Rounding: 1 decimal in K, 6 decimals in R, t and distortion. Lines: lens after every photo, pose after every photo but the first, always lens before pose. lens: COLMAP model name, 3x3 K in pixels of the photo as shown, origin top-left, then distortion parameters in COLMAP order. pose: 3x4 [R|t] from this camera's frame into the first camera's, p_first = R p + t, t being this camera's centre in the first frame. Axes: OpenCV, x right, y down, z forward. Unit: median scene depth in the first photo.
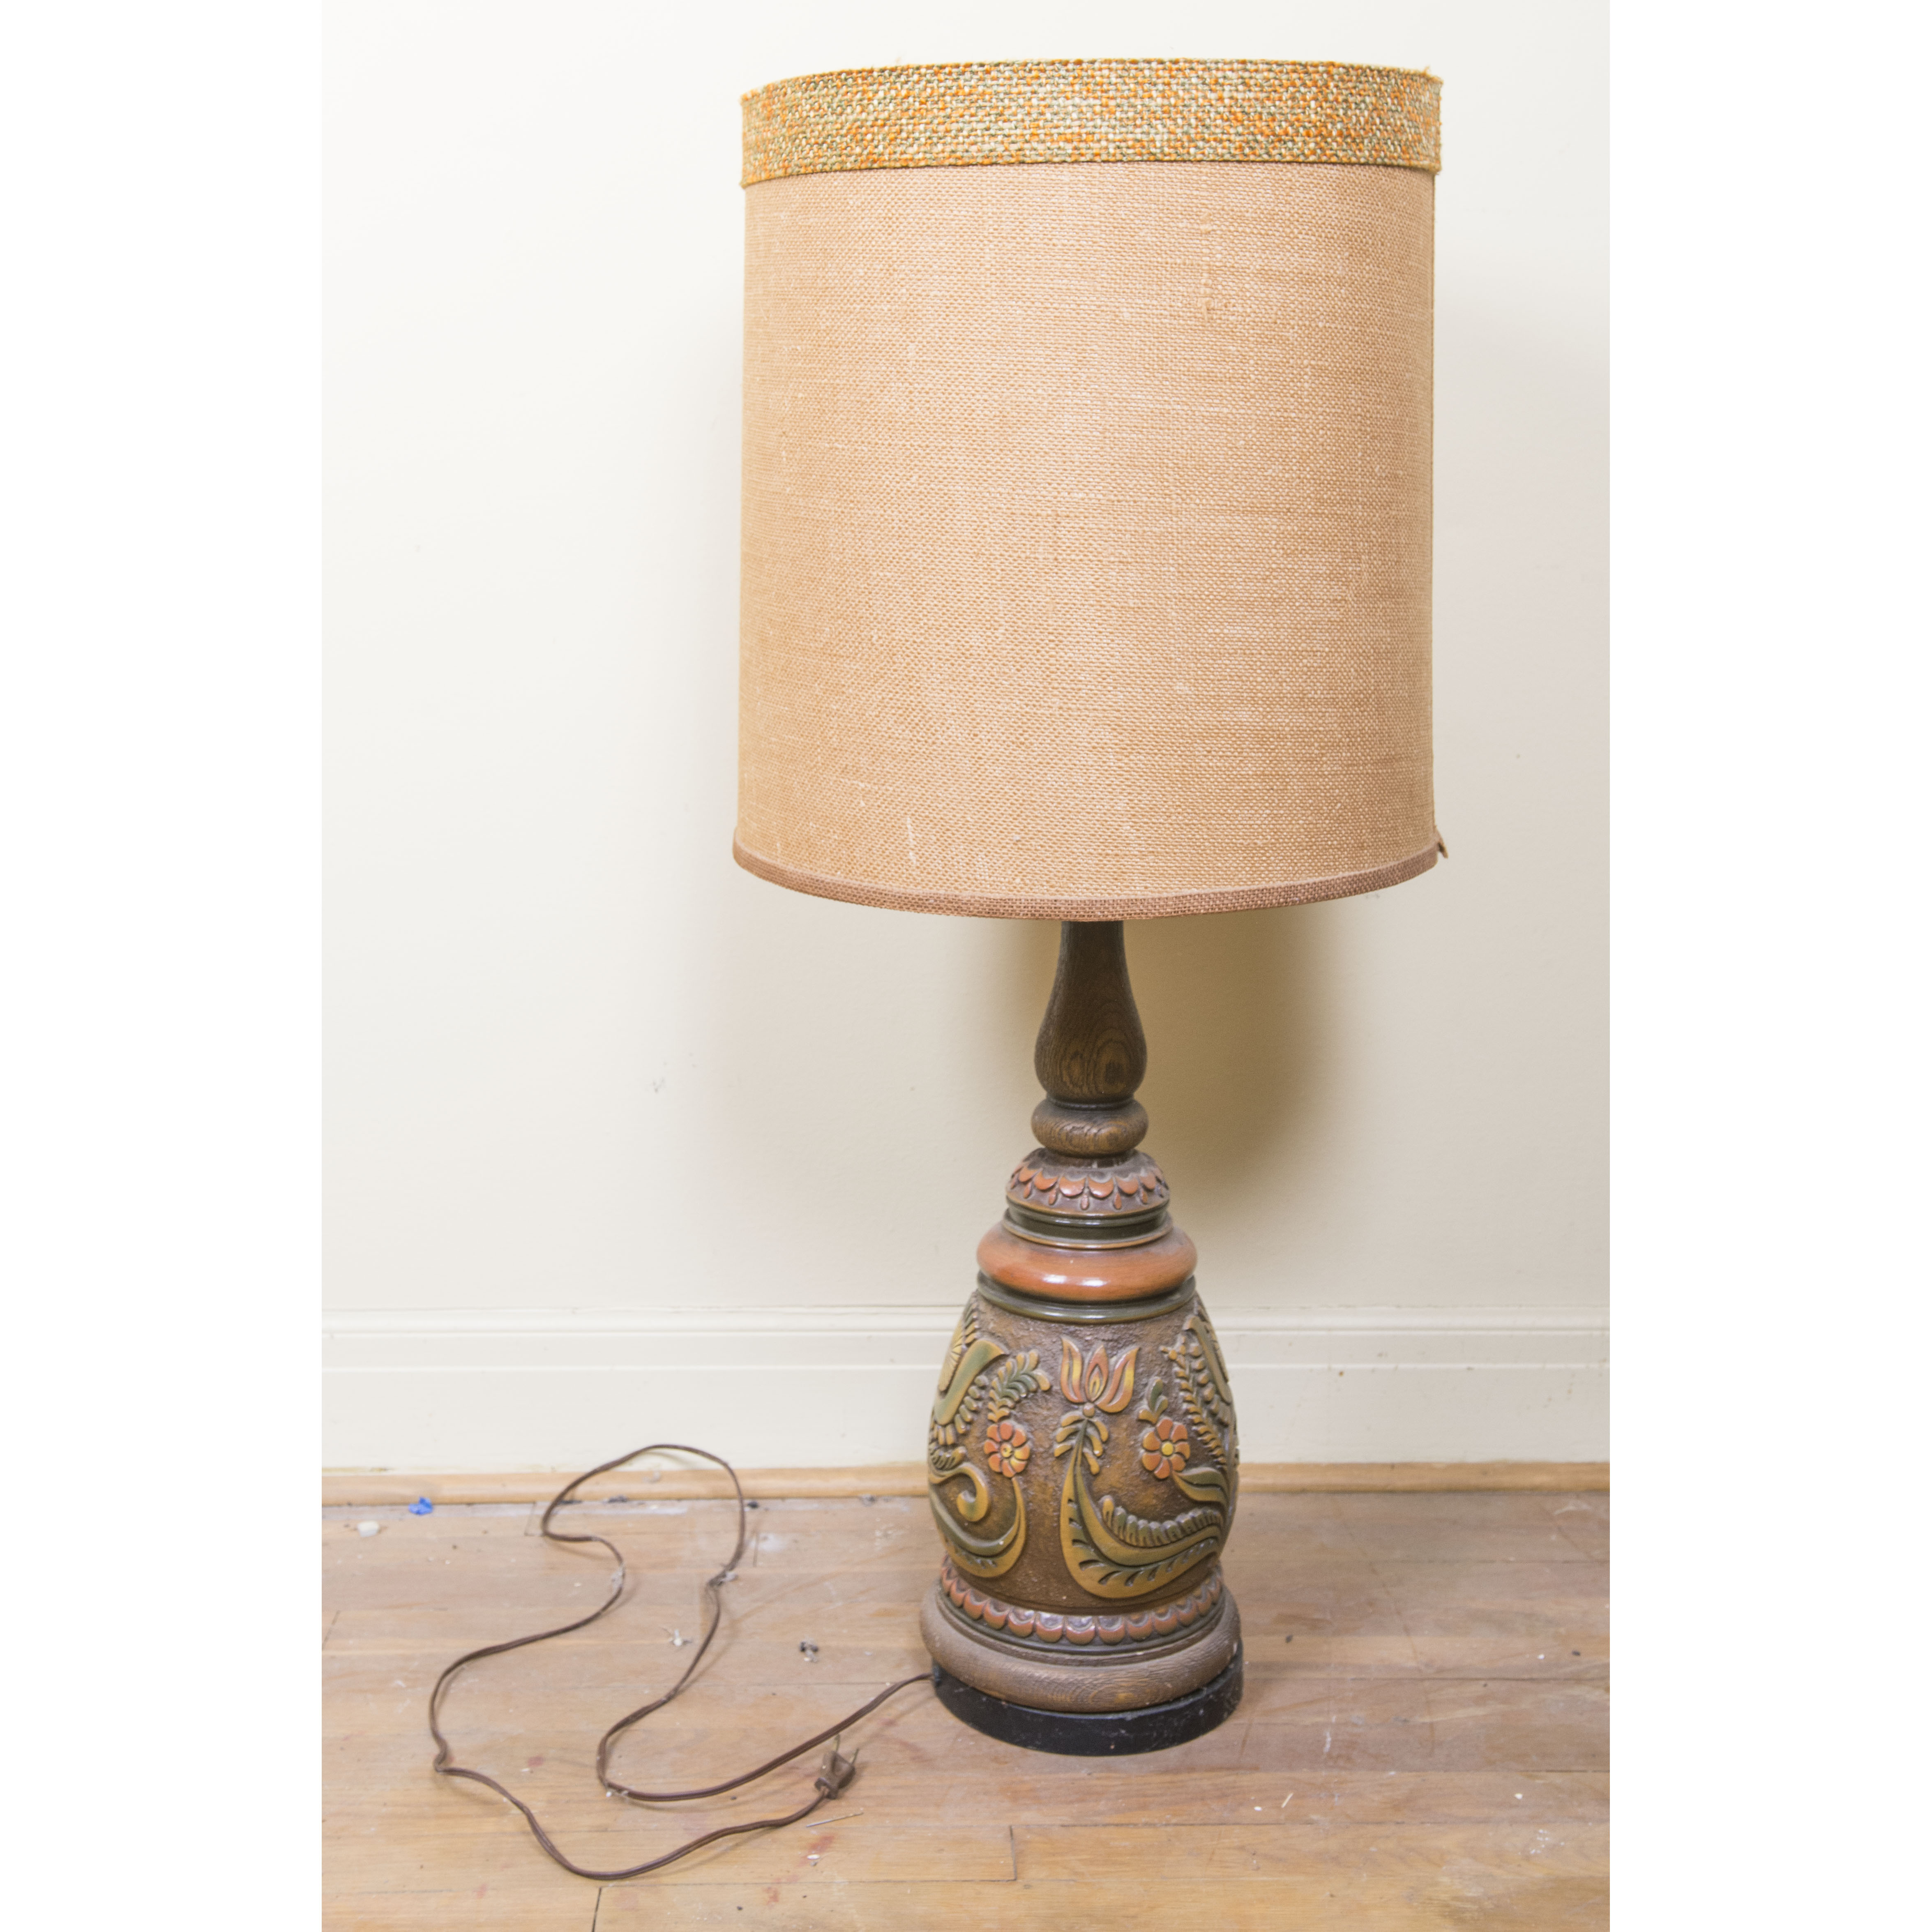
lens RADIAL K [[1960.6, 0, 997.0], [0, 1960.6, 969.0], [0, 0, 1]] dist [-0.002532, 0.012037]
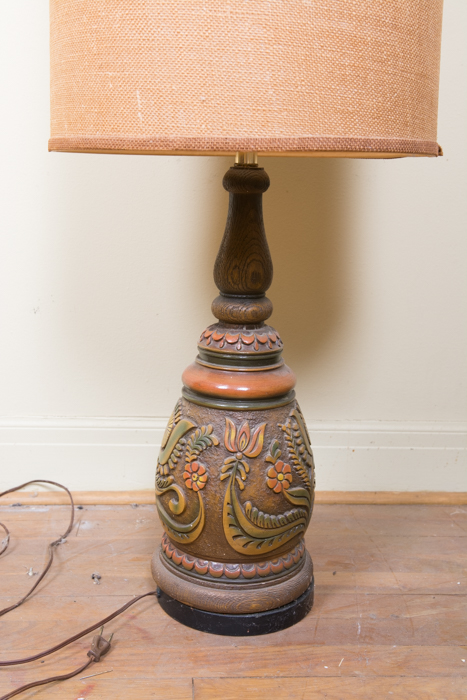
lens RADIAL K [[775.3, 0, 233.5], [0, 775.3, 350.0], [0, 0, 1]] dist [0.005547, 0.055698]
pose [[0.999063, 0.016001, 0.040217, 0.009736], [-0.018435, 0.997974, 0.060893, 0.076533], [-0.039161, -0.061577, 0.997334, 0.259997]]
